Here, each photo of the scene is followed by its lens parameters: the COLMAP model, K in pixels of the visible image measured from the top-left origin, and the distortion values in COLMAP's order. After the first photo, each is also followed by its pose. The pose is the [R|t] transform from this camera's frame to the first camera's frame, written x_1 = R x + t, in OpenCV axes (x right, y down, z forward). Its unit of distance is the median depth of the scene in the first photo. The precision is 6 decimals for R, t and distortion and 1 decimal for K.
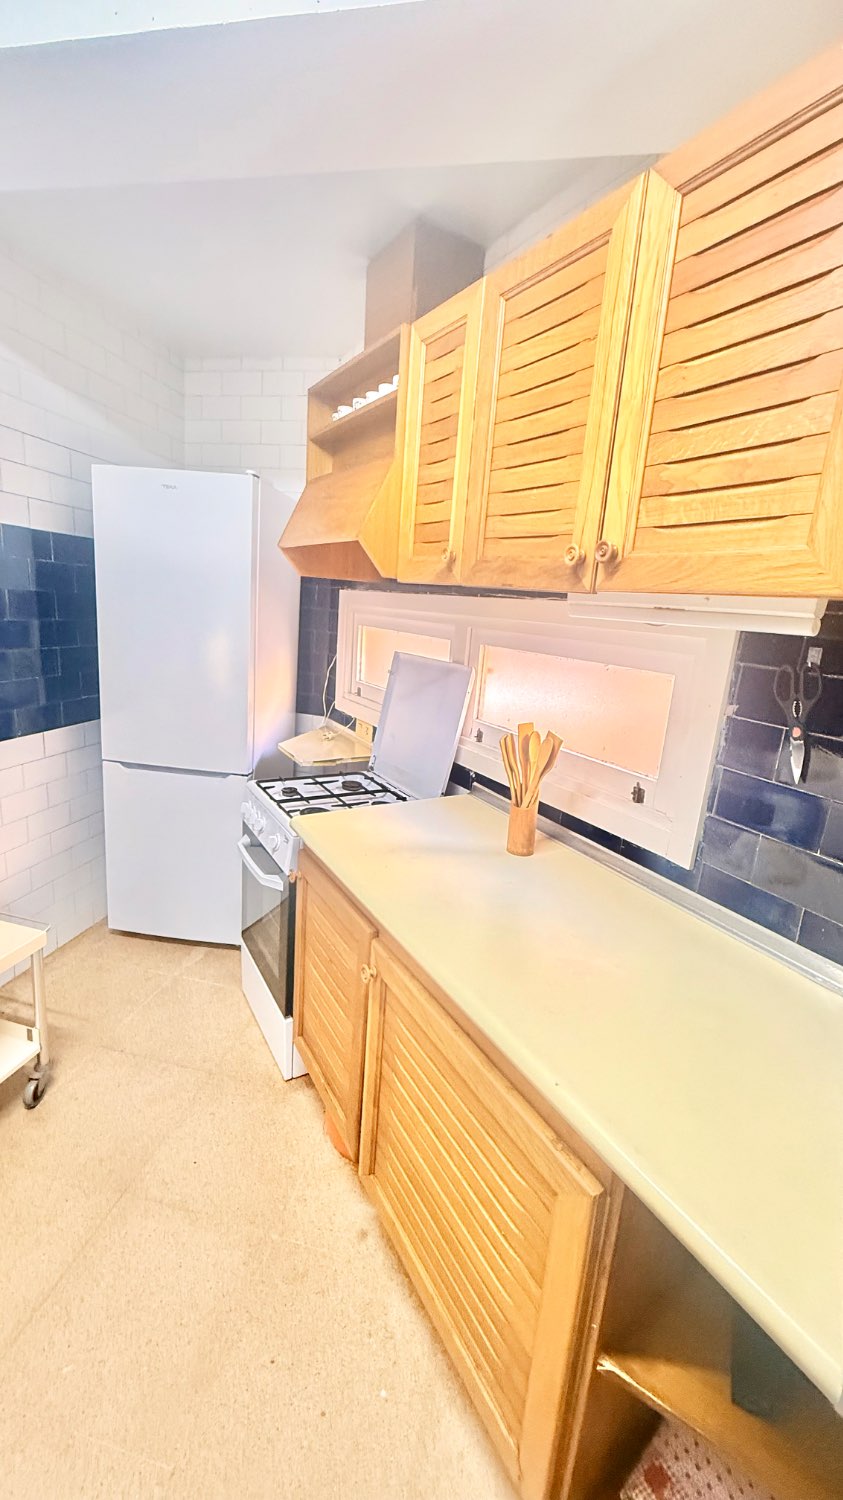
lens RADIAL K [[598.5, 0, 420.7], [0, 598.5, 745.5], [0, 0, 1]] dist [0.001196, -0.000027]
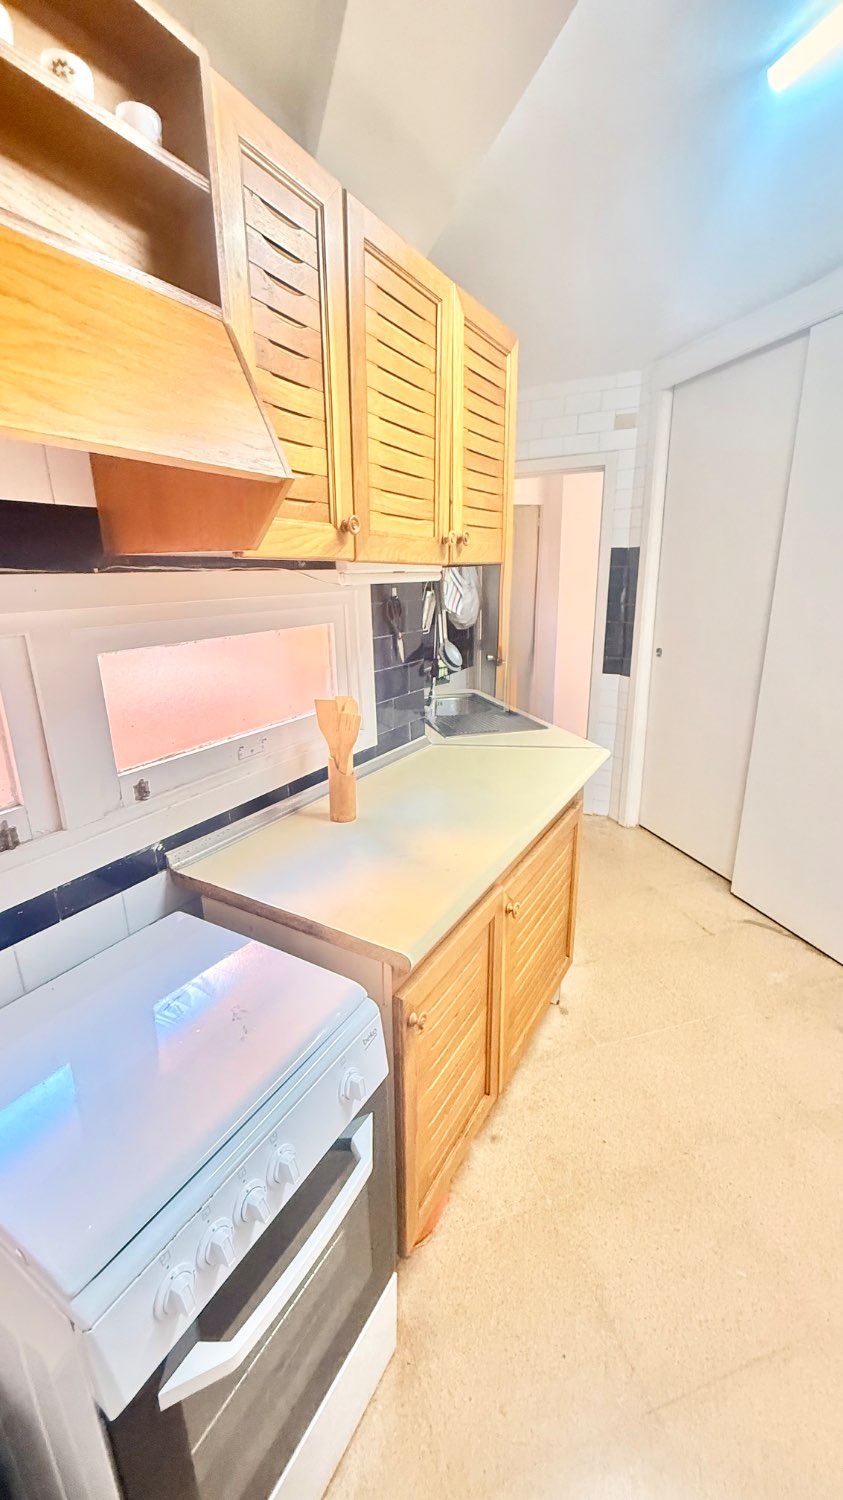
lens RADIAL K [[598.5, 0, 420.7], [0, 598.5, 745.5], [0, 0, 1]] dist [0.001196, -0.000027]
pose [[-0.475754, -0.314929, 0.821266, -0.561595], [0.188164, 0.875648, 0.444785, -0.290732], [-0.859216, 0.366141, -0.357335, 0.959868]]
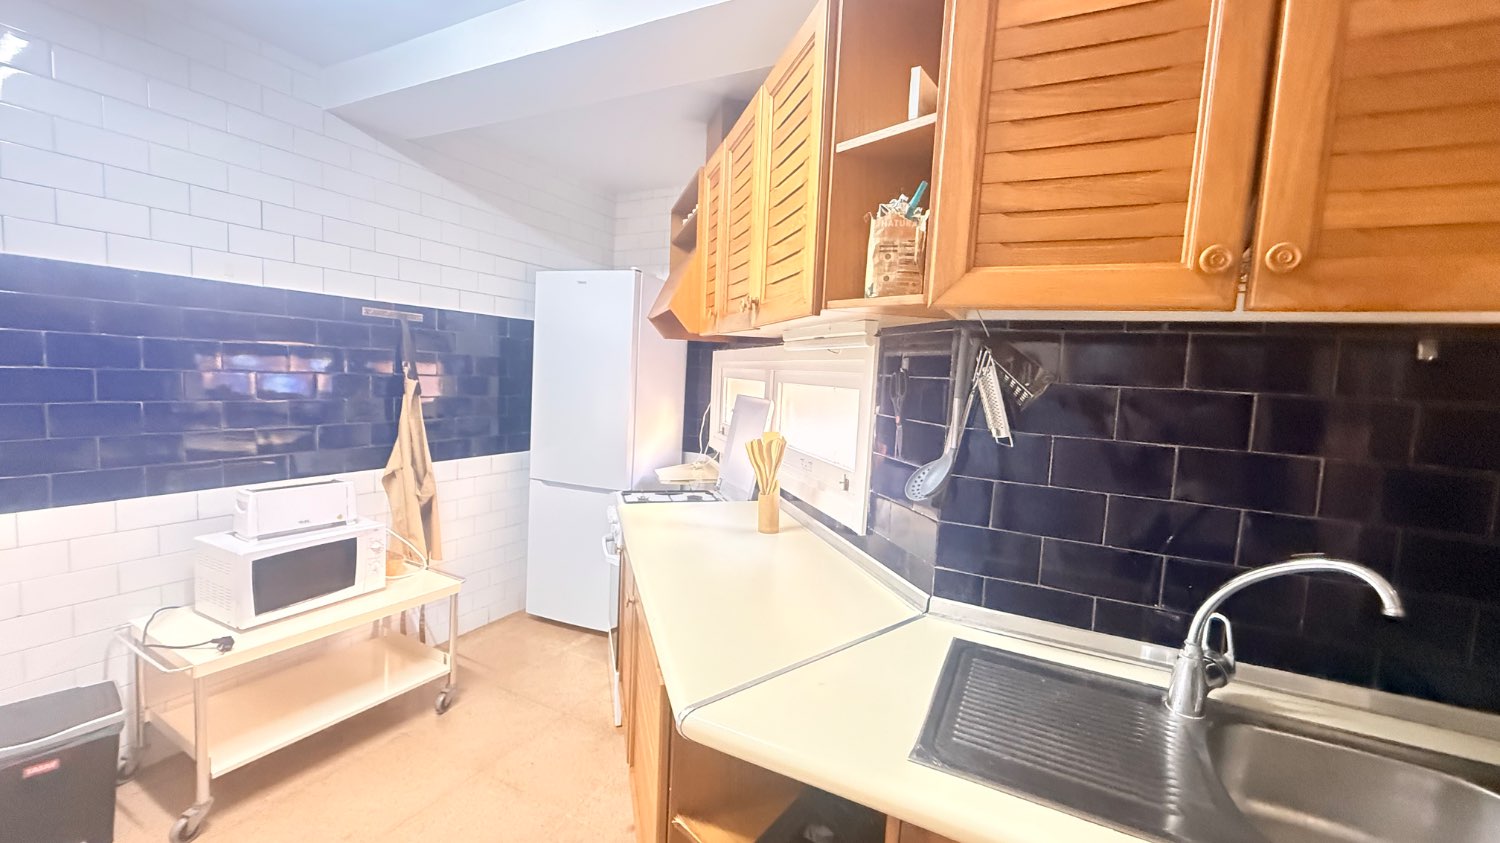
lens RADIAL K [[617.5, 0, 750.0], [0, 617.5, 421.5], [0, 0, 1]] dist [-0.000858, -0.000073]
pose [[0.962105, -0.007598, -0.272575, 0.388087], [-0.038935, 0.985542, -0.164898, 0.129418], [0.269886, 0.169262, 0.947899, -0.245576]]
